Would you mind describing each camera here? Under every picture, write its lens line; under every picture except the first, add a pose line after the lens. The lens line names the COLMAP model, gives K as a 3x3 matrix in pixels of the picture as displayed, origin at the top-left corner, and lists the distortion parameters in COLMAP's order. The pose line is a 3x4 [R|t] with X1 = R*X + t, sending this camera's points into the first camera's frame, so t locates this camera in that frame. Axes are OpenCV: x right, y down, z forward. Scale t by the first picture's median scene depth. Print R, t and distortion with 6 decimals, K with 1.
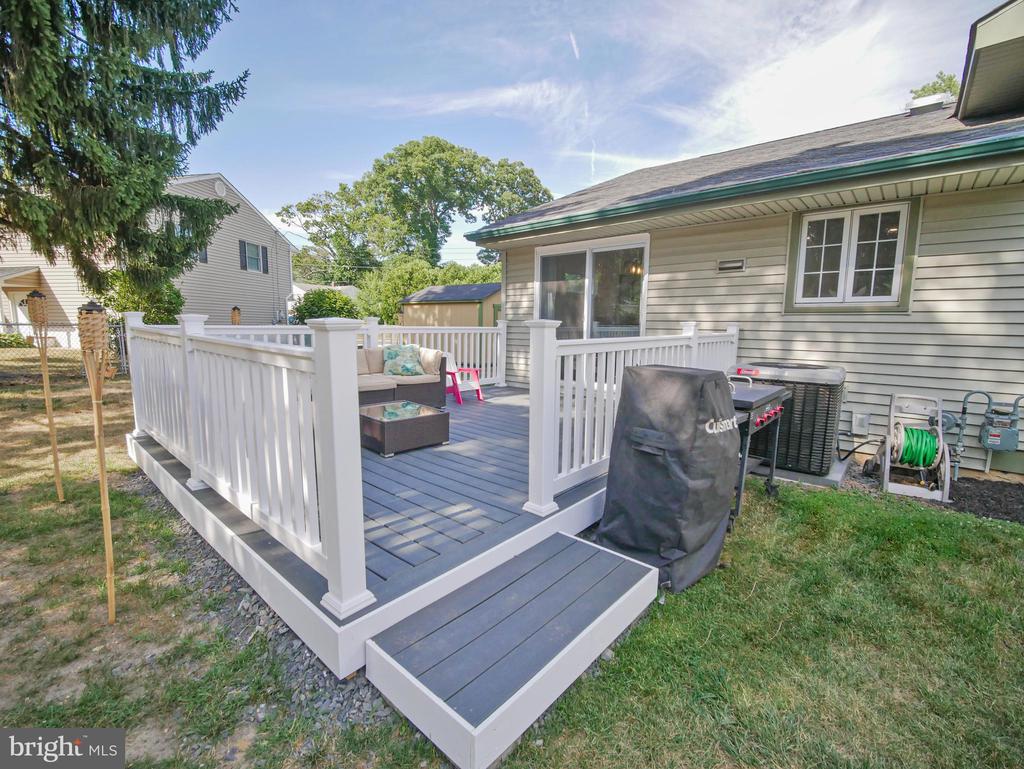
lens RADIAL K [[446.5, 0, 512.0], [0, 446.5, 384.5], [0, 0, 1]] dist [-0.012869, 0.000048]
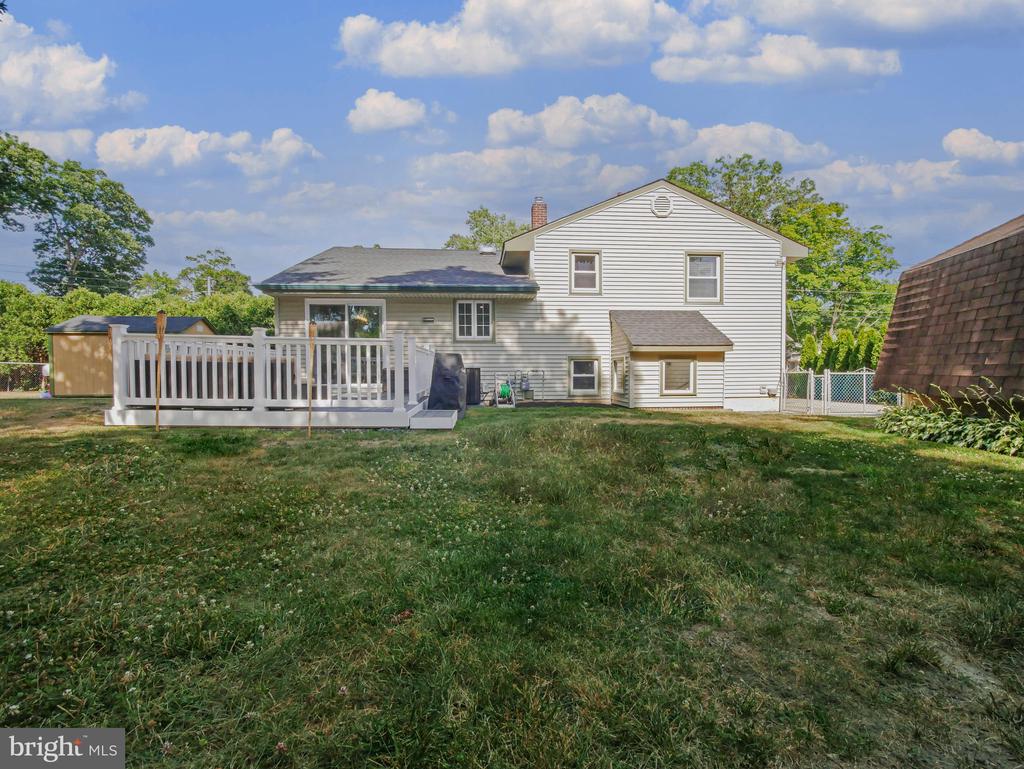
lens RADIAL K [[446.5, 0, 512.0], [0, 446.5, 384.5], [0, 0, 1]] dist [-0.012869, 0.000048]
pose [[0.692185, -0.035503, 0.720846, -0.672510], [0.107592, 0.992705, -0.054421, 0.168280], [-0.713655, 0.115226, 0.690955, -0.611128]]
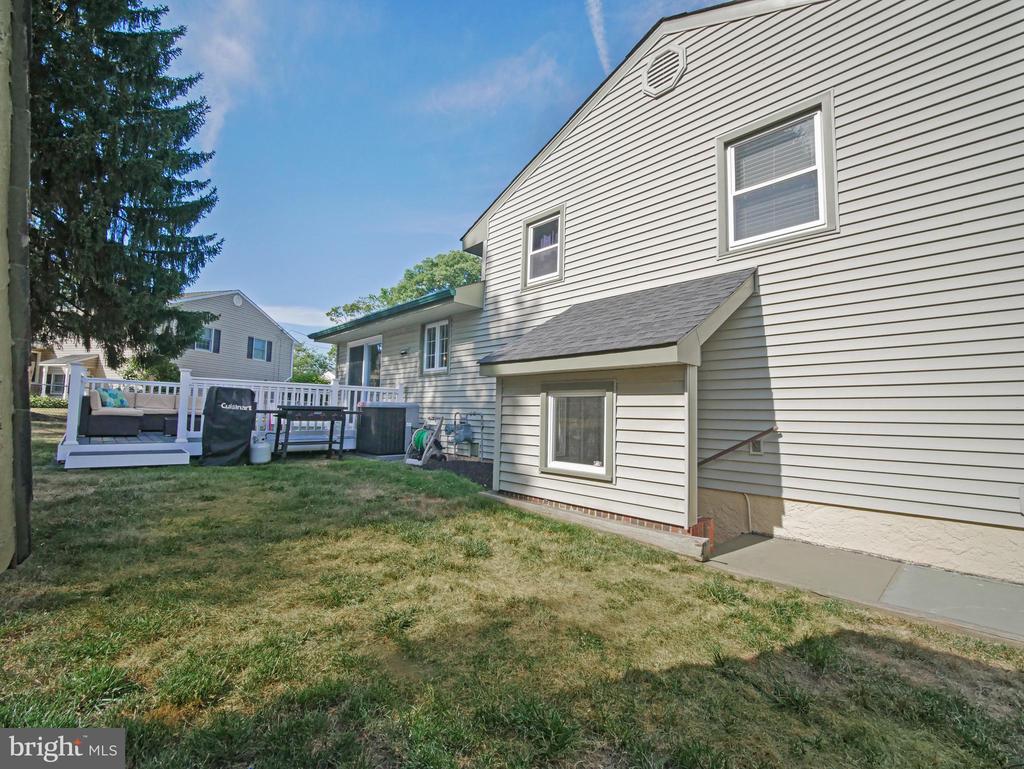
lens RADIAL K [[447.6, 0, 514.0], [0, 447.6, 379.1], [0, 0, 1]] dist [-0.014584, 0.000136]
pose [[0.995245, 0.008238, -0.097058, 0.997300], [-0.028785, 0.976789, -0.212261, 0.187546], [0.093057, 0.214046, 0.972381, -0.616915]]
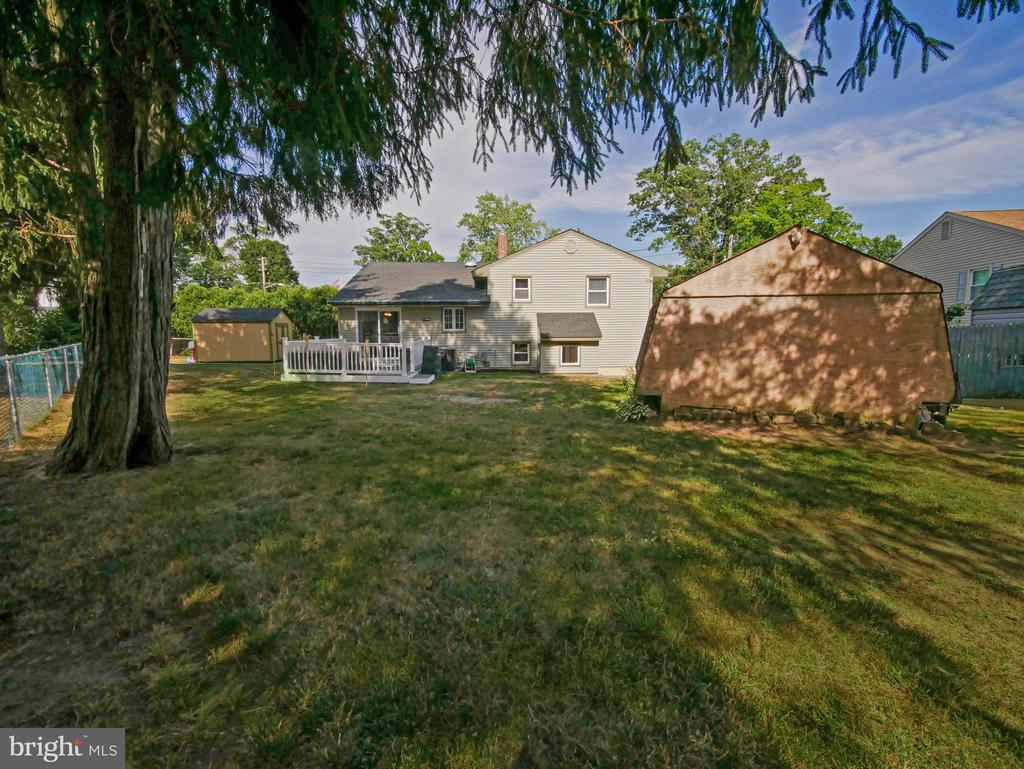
lens RADIAL K [[462.8, 0, 508.0], [0, 462.8, 384.2], [0, 0, 1]] dist [0.001758, 0.000207]
pose [[0.743584, -0.096183, 0.661688, -1.330529], [0.098542, 0.994558, 0.033831, 0.160006], [-0.661341, 0.040048, 0.749016, -1.904147]]
